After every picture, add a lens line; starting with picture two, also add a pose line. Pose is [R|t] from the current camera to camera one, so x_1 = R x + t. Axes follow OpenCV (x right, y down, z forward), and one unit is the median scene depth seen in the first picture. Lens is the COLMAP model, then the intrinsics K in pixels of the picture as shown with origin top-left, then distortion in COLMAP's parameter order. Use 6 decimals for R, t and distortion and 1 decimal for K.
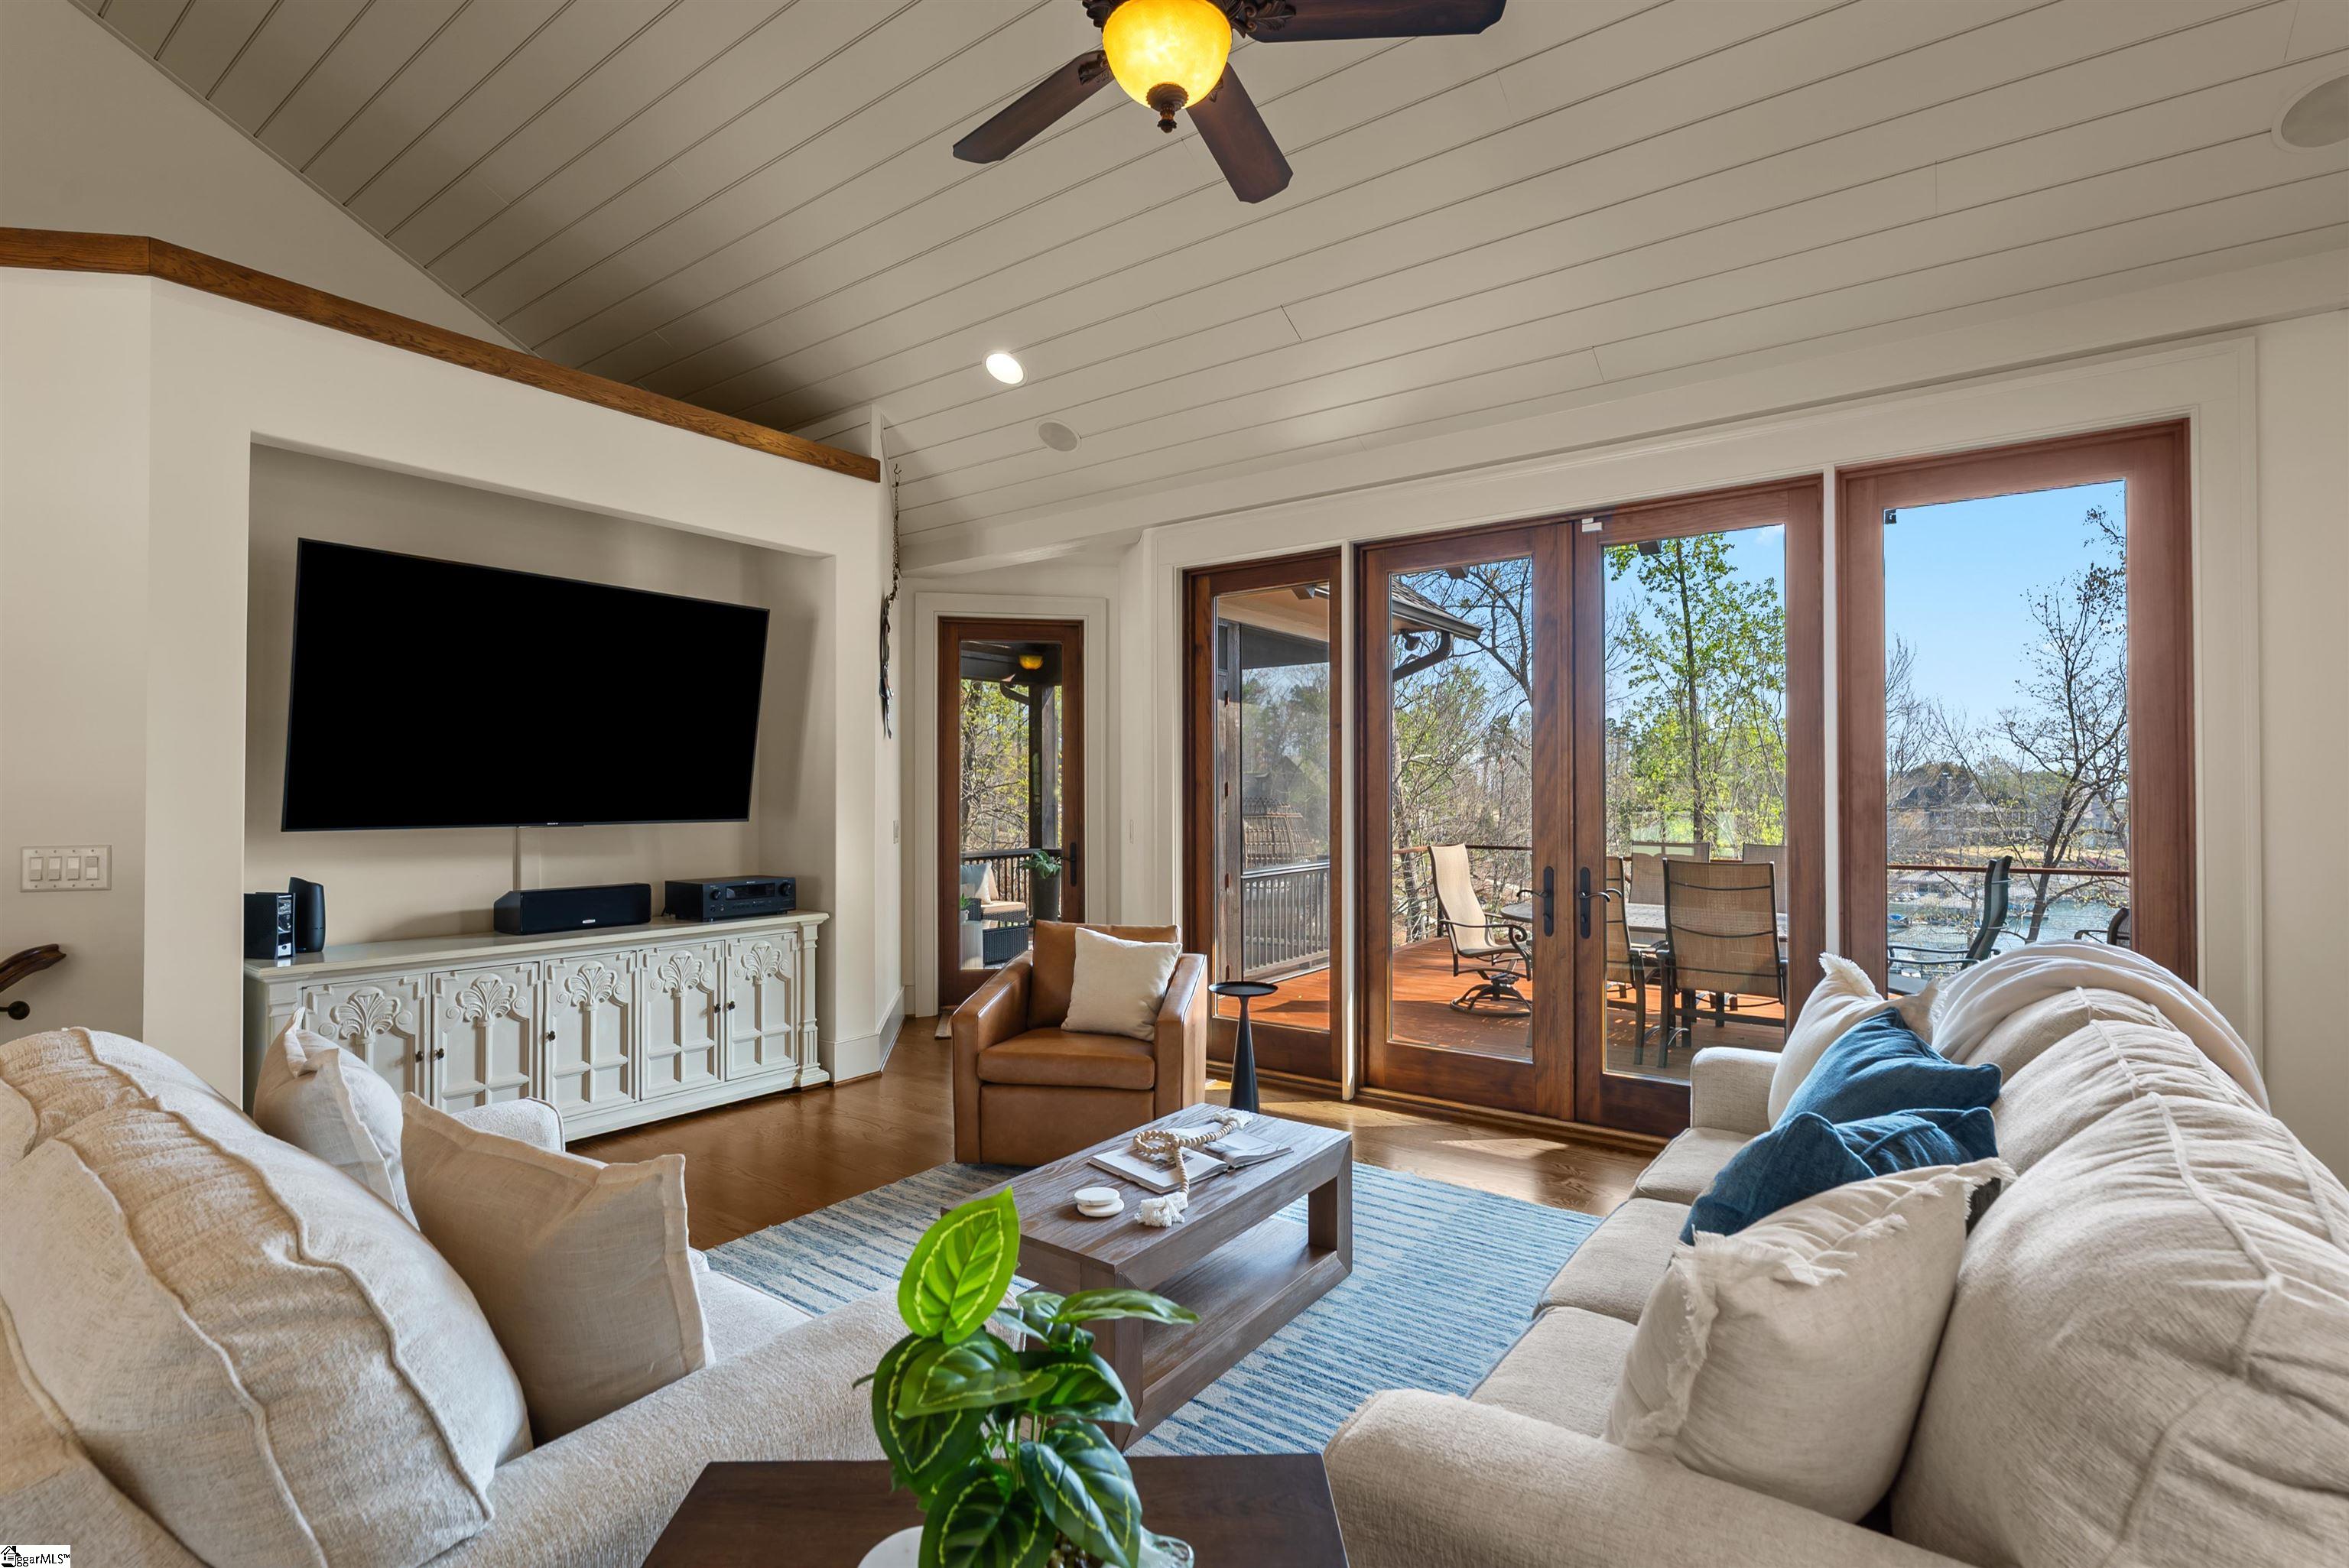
lens RADIAL K [[1079.0, 0, 1182.9], [0, 1079.0, 787.9], [0, 0, 1]] dist [-0.000246, 0.000147]
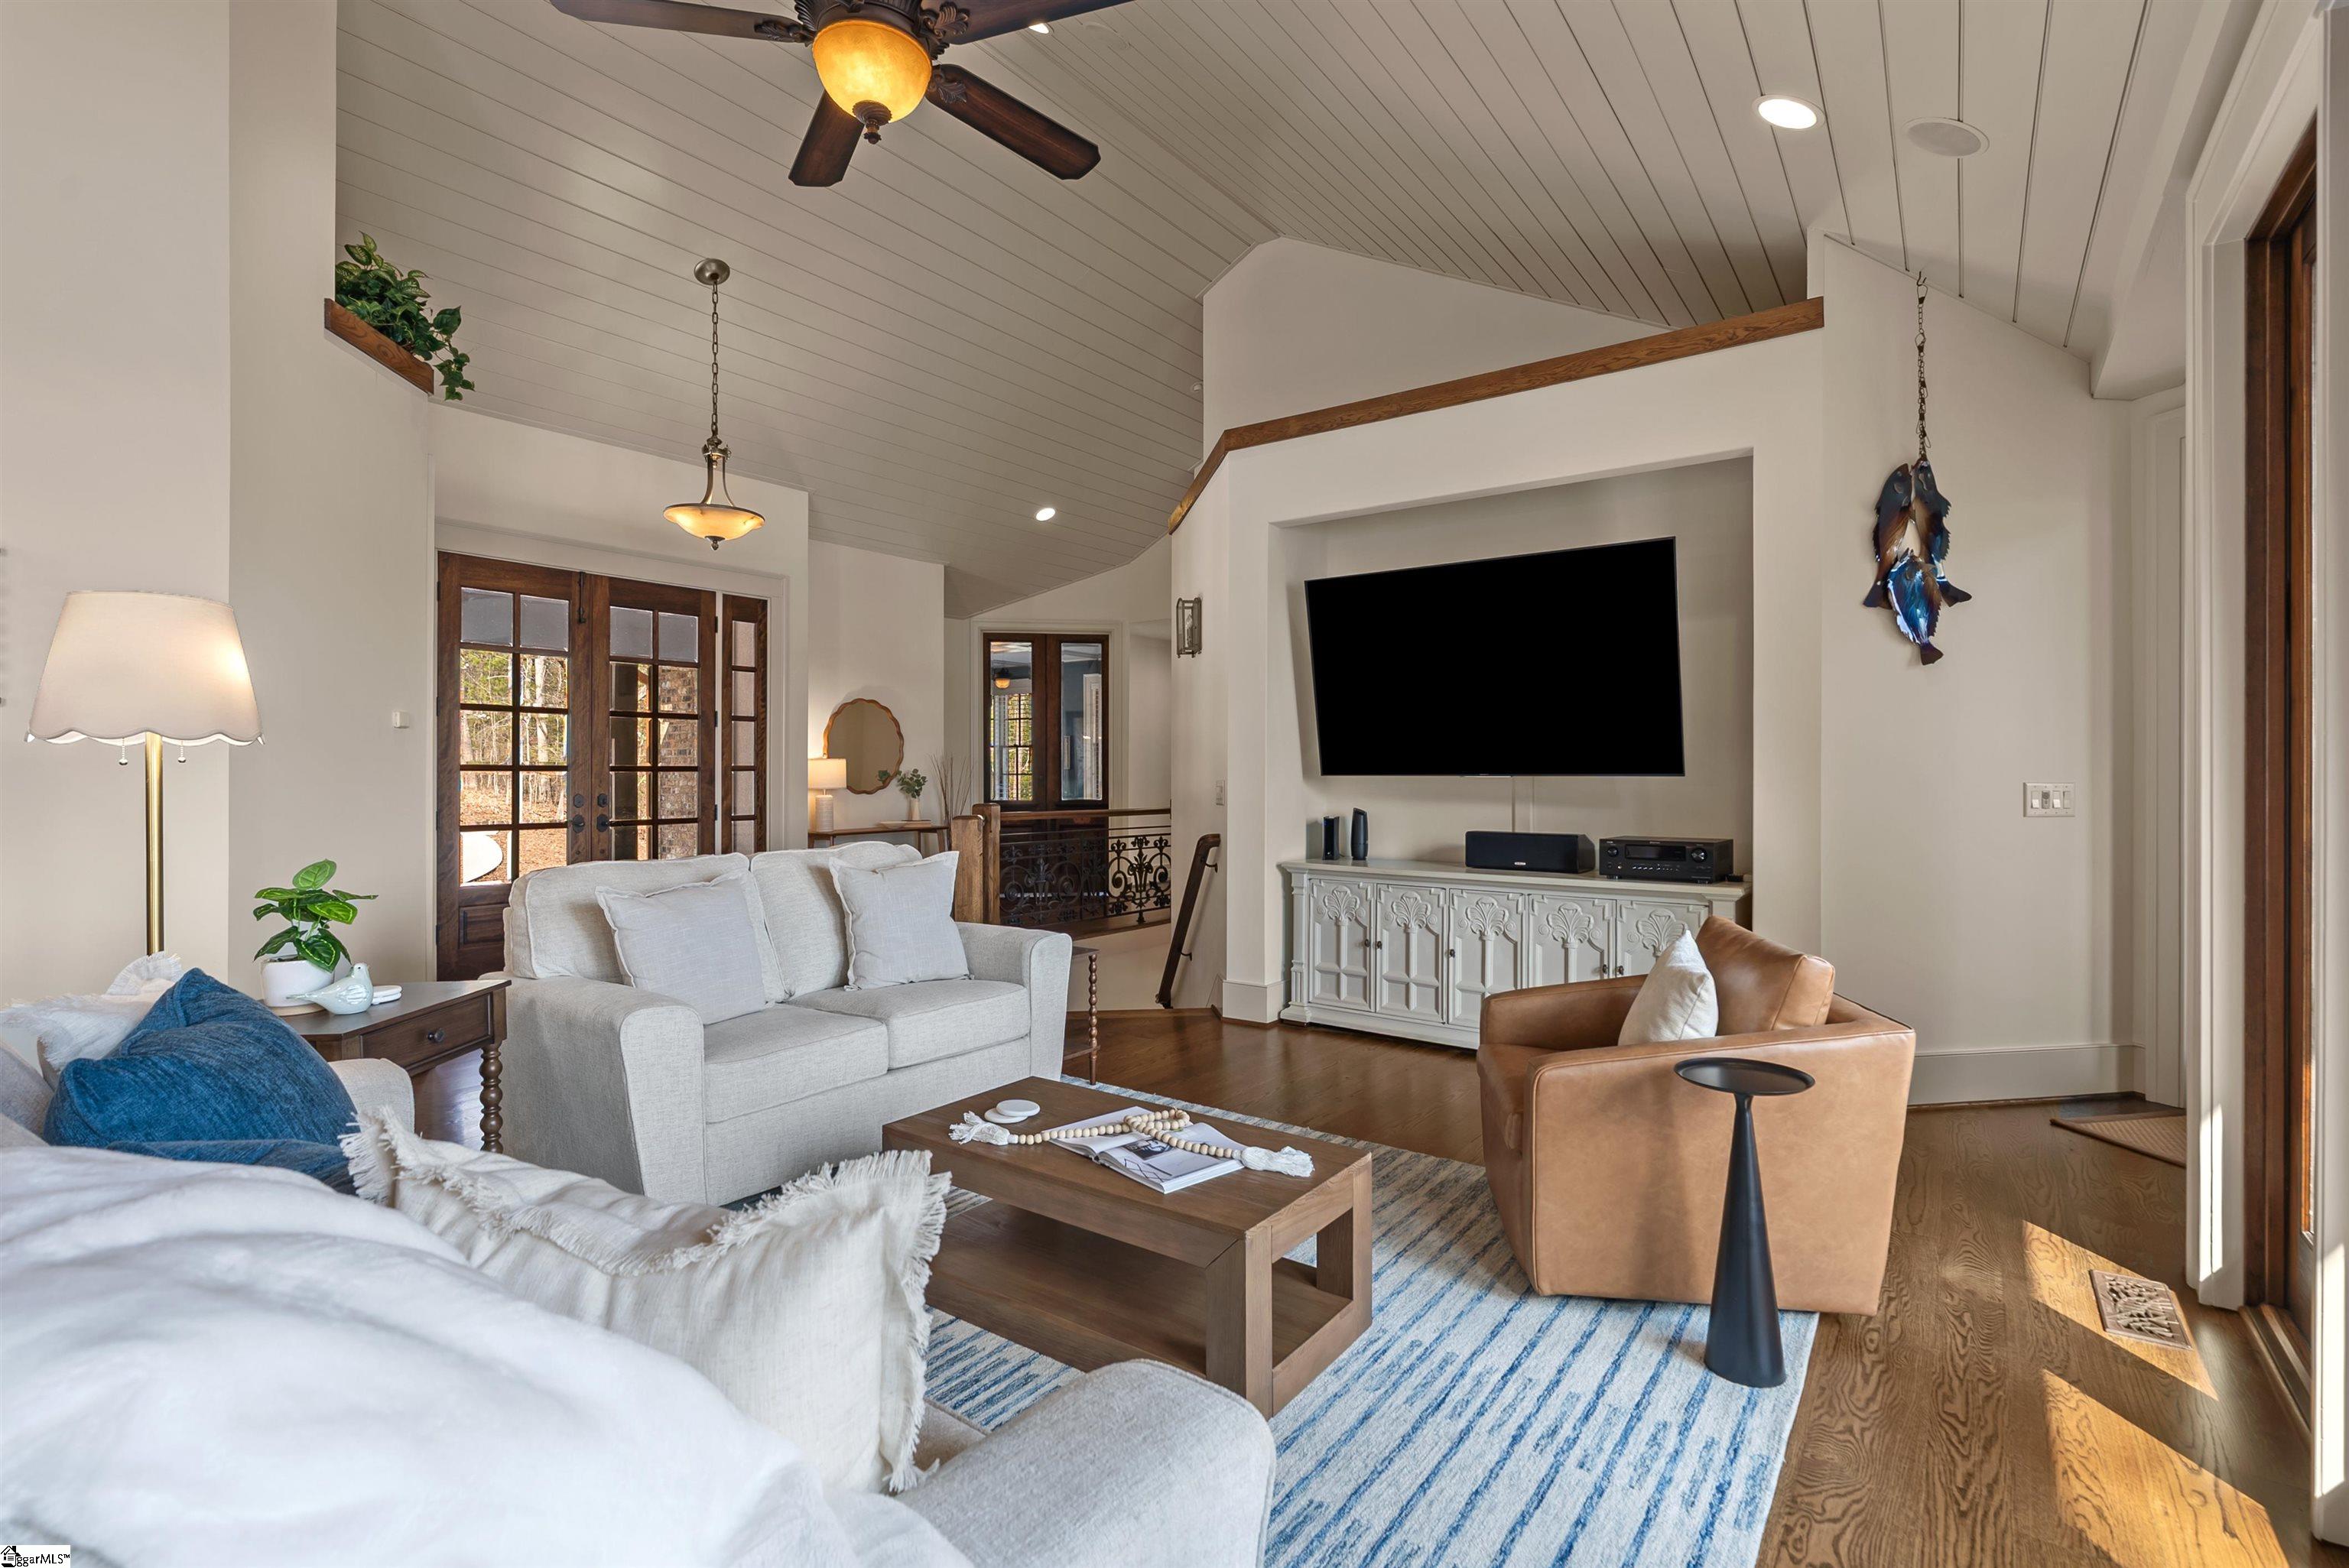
lens RADIAL K [[1079.0, 0, 1183.7], [0, 1079.0, 778.9], [0, 0, 1]] dist [-0.000246, 0.000147]
pose [[0.015661, 0.003347, -0.999872, 0.588290], [0.010607, 0.999938, 0.003514, 0.031068], [0.999821, -0.010661, 0.015624, 0.689471]]
